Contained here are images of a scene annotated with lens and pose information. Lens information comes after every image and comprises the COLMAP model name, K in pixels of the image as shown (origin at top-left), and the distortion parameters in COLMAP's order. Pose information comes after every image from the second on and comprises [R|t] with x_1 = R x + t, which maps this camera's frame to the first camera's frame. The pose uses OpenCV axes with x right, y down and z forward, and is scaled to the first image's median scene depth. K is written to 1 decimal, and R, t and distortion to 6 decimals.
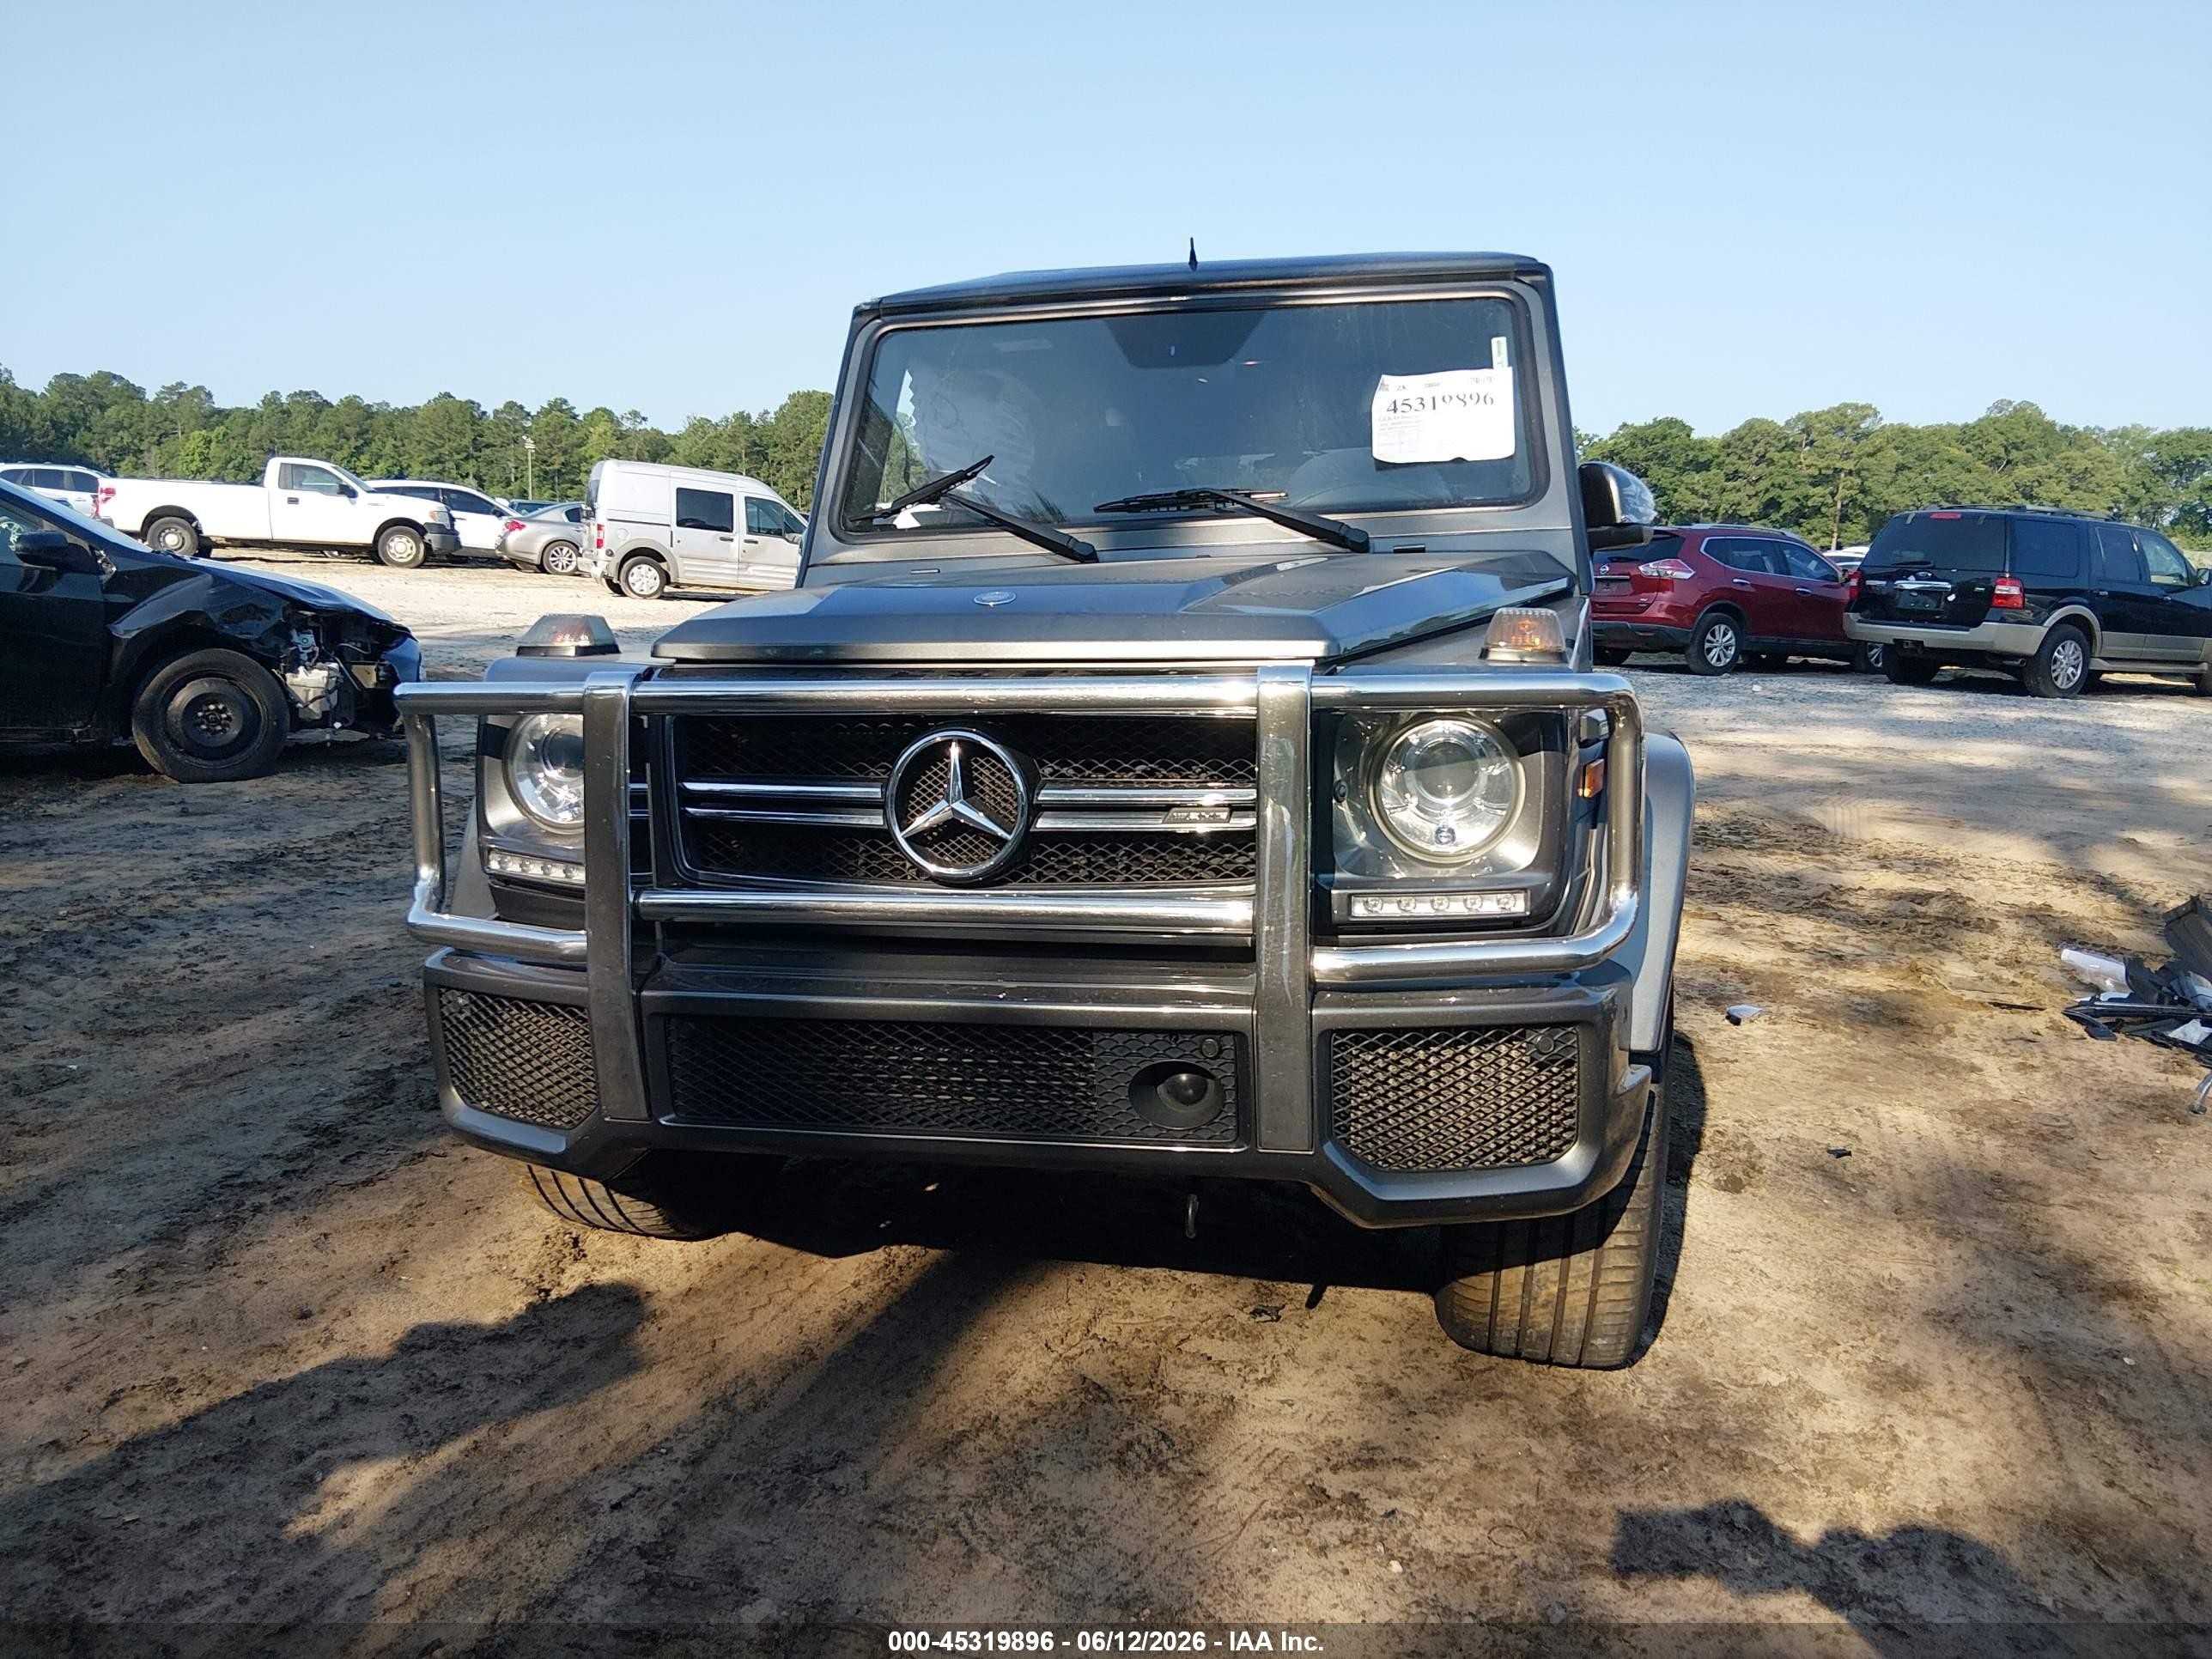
lens RADIAL K [[1743.0, 0, 1096.0], [0, 1743.0, 830.6], [0, 0, 1]] dist [0.061242, -0.088366]
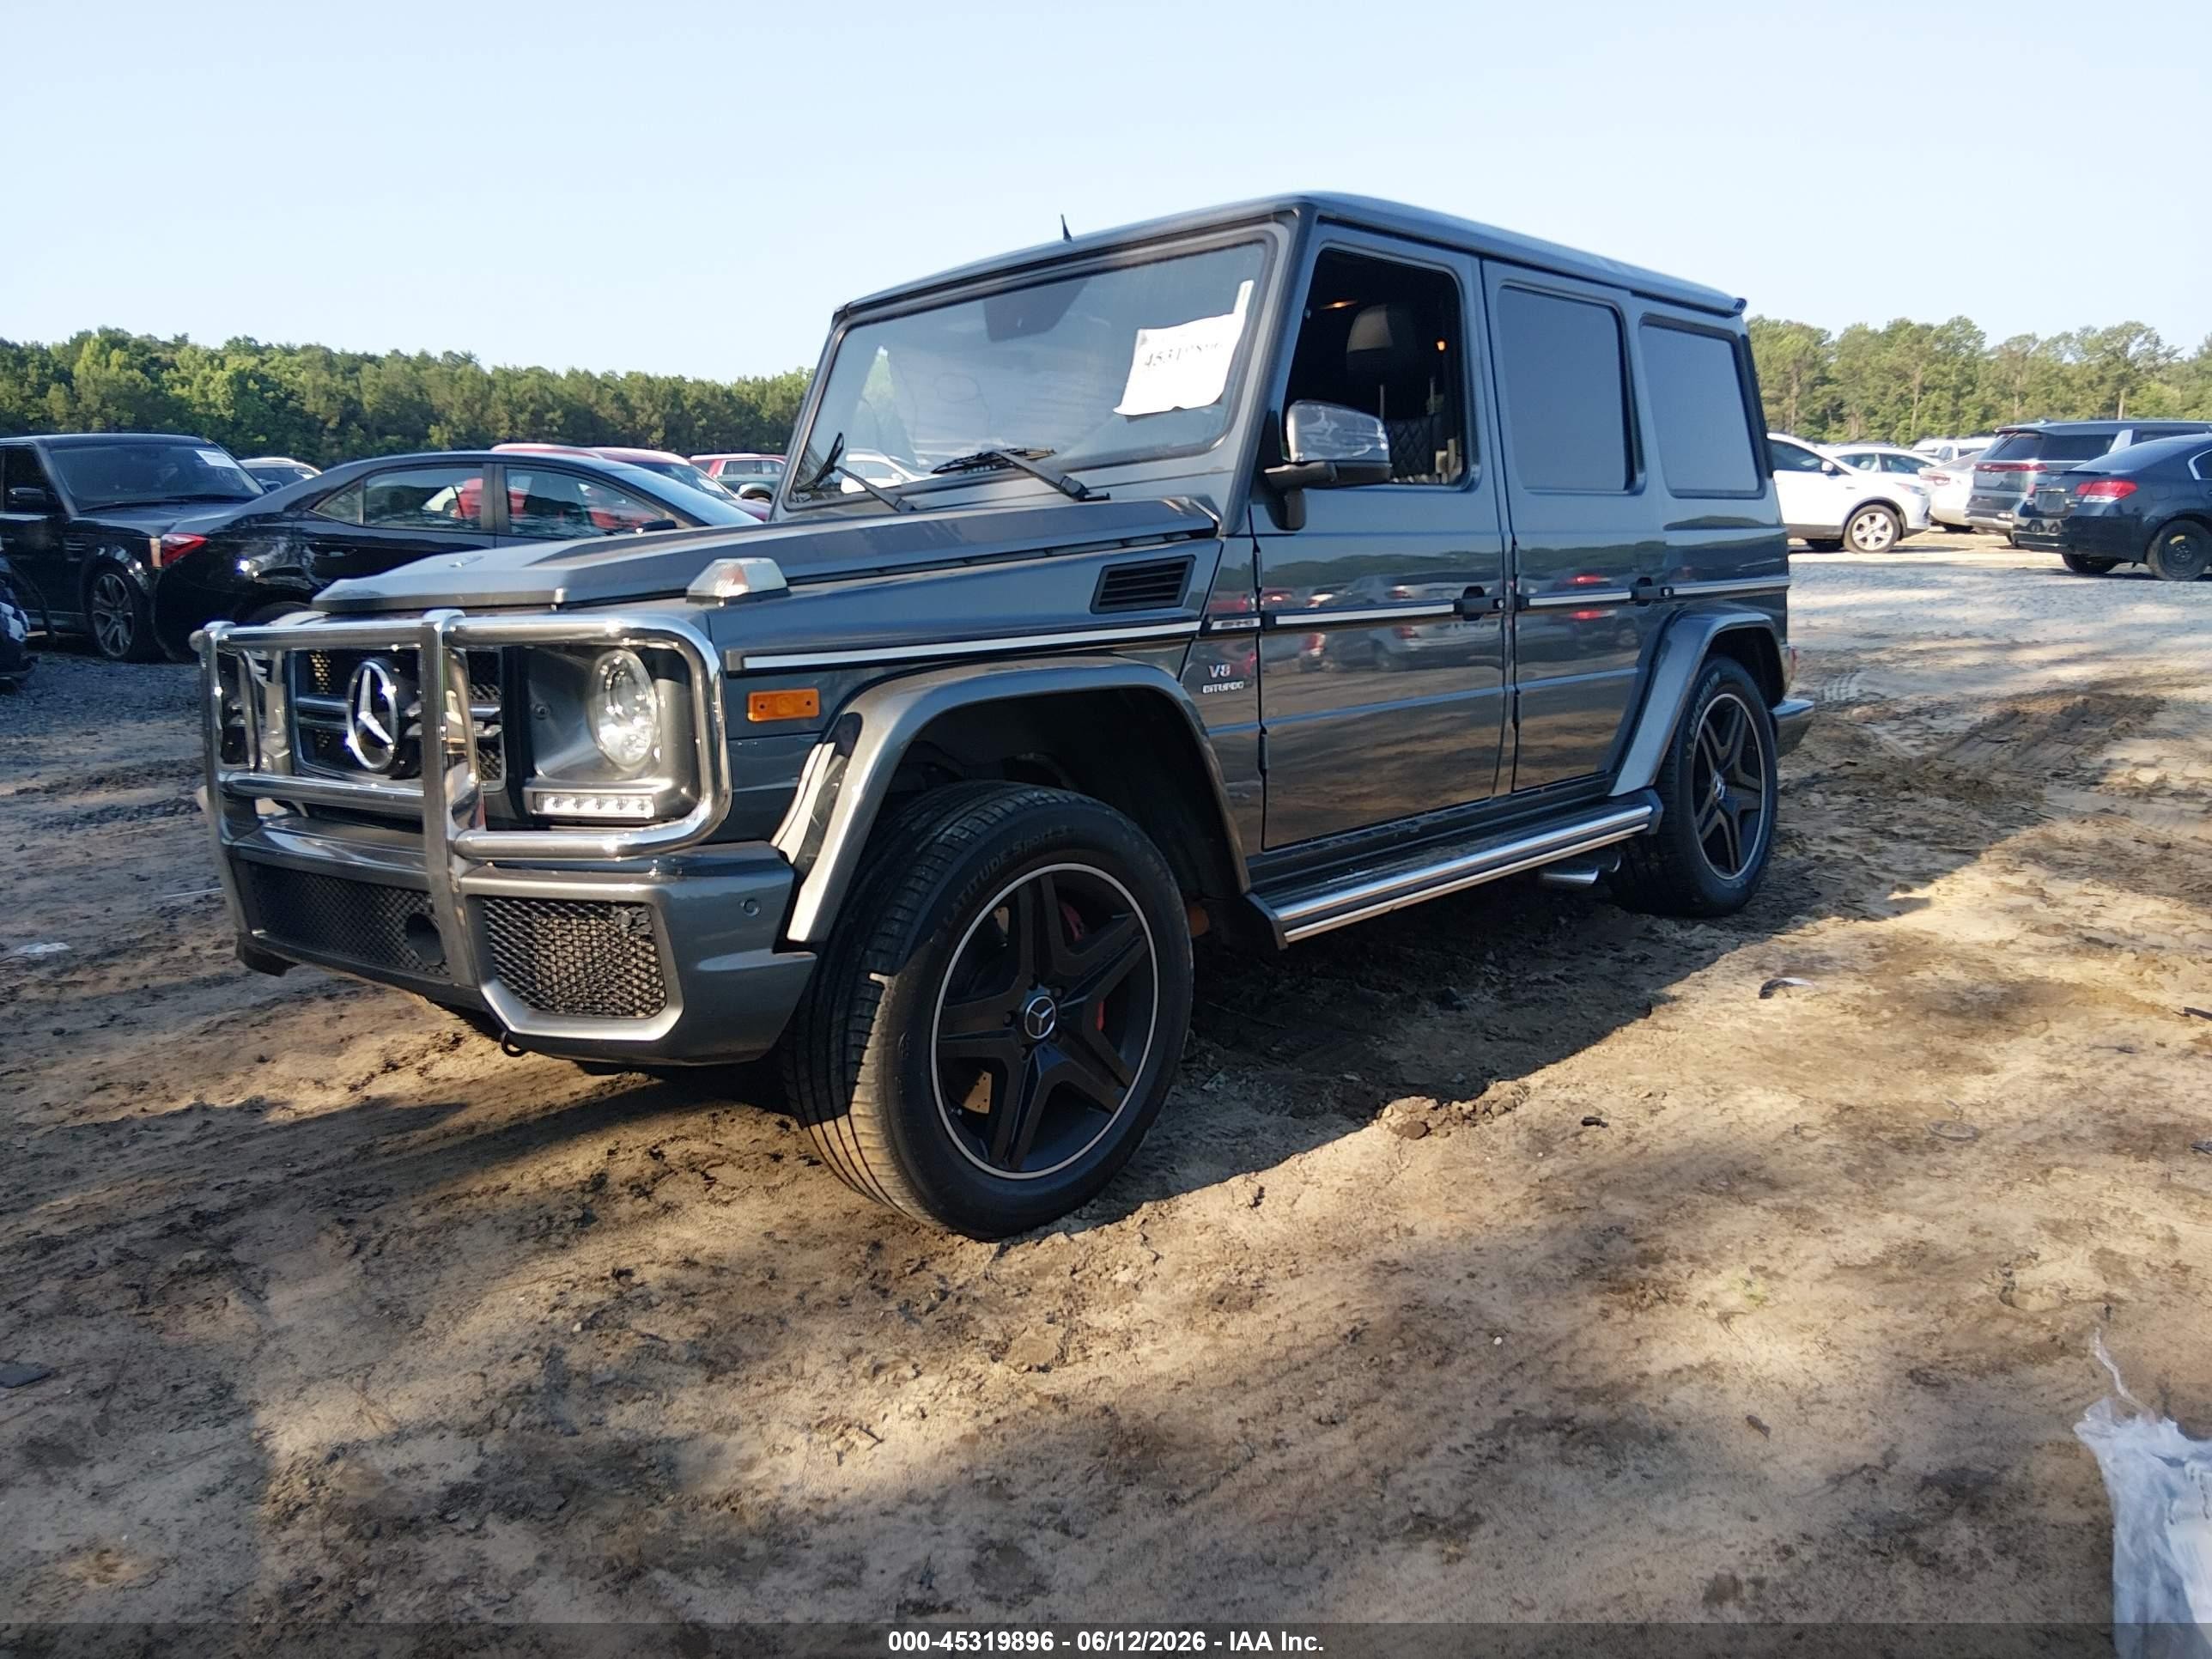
lens RADIAL K [[1743.0, 0, 1096.0], [0, 1743.0, 830.6], [0, 0, 1]] dist [0.061242, -0.088366]
pose [[0.864454, 0.049661, -0.500253, 0.711542], [-0.037013, 0.998695, 0.035183, 0.005630], [0.501347, -0.011898, 0.865164, 0.068221]]
